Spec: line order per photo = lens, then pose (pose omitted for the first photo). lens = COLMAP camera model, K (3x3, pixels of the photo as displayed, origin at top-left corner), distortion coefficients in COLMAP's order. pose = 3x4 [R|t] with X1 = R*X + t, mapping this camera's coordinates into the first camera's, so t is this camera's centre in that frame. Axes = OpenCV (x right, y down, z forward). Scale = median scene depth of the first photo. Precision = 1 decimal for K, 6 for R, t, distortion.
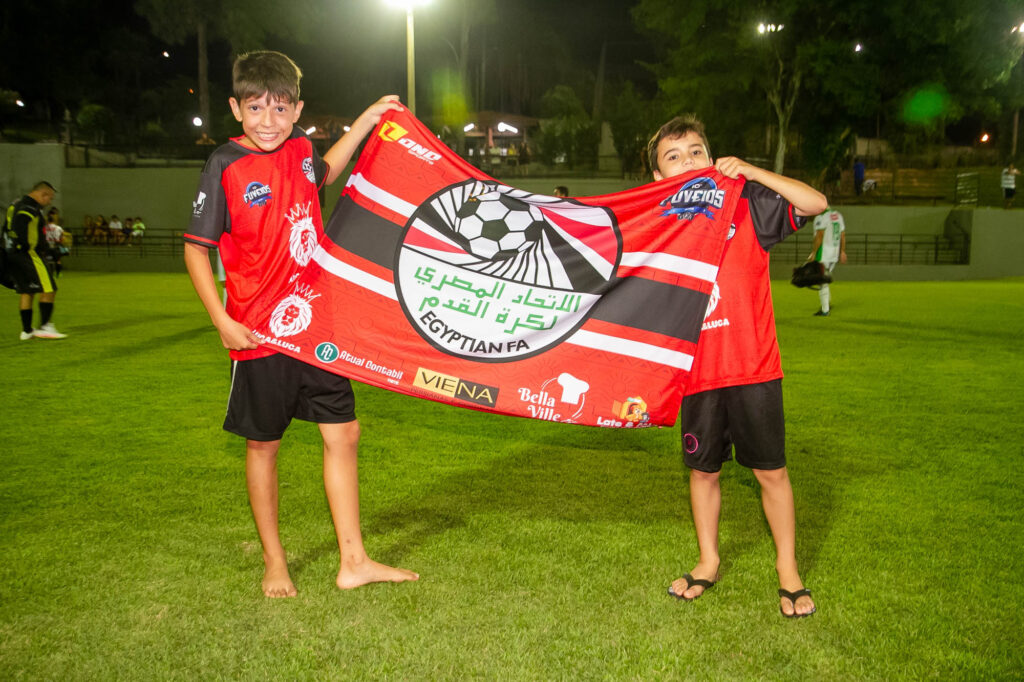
lens RADIAL K [[866.1, 0, 513.0], [0, 866.1, 341.1], [0, 0, 1]] dist [-0.071529, -0.000473]
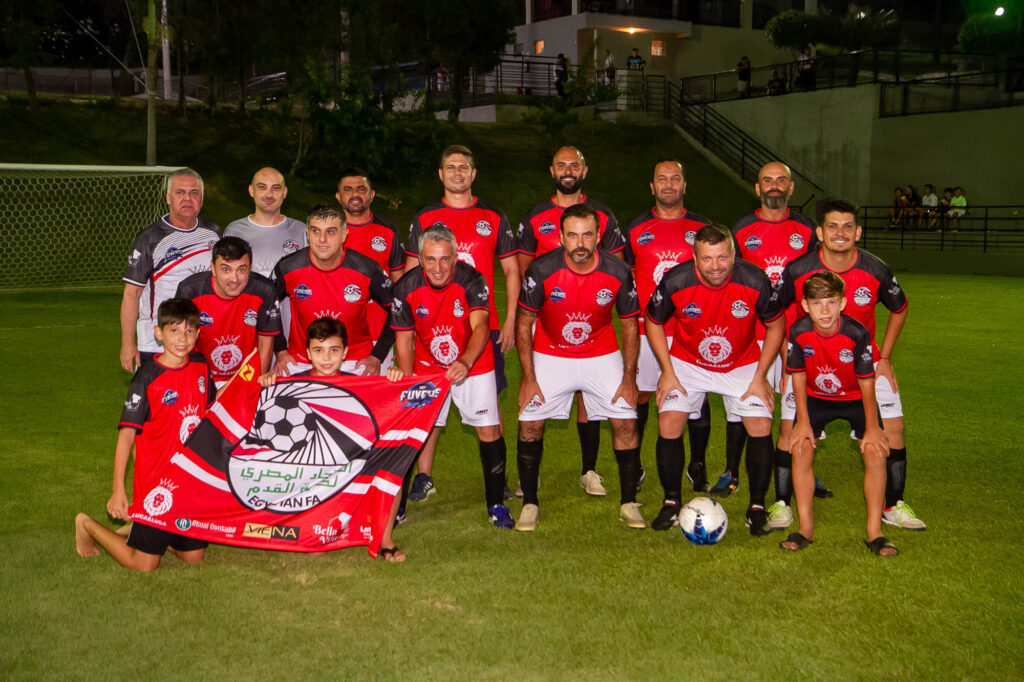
lens RADIAL K [[1325.9, 0, 511.8], [0, 1325.9, 342.6], [0, 0, 1]] dist [0.052386, 0.000000]
pose [[0.987116, -0.143632, 0.070510, 0.213633], [0.156988, 0.954567, -0.253290, 0.360423], [-0.030926, 0.261095, 0.964817, -1.236076]]
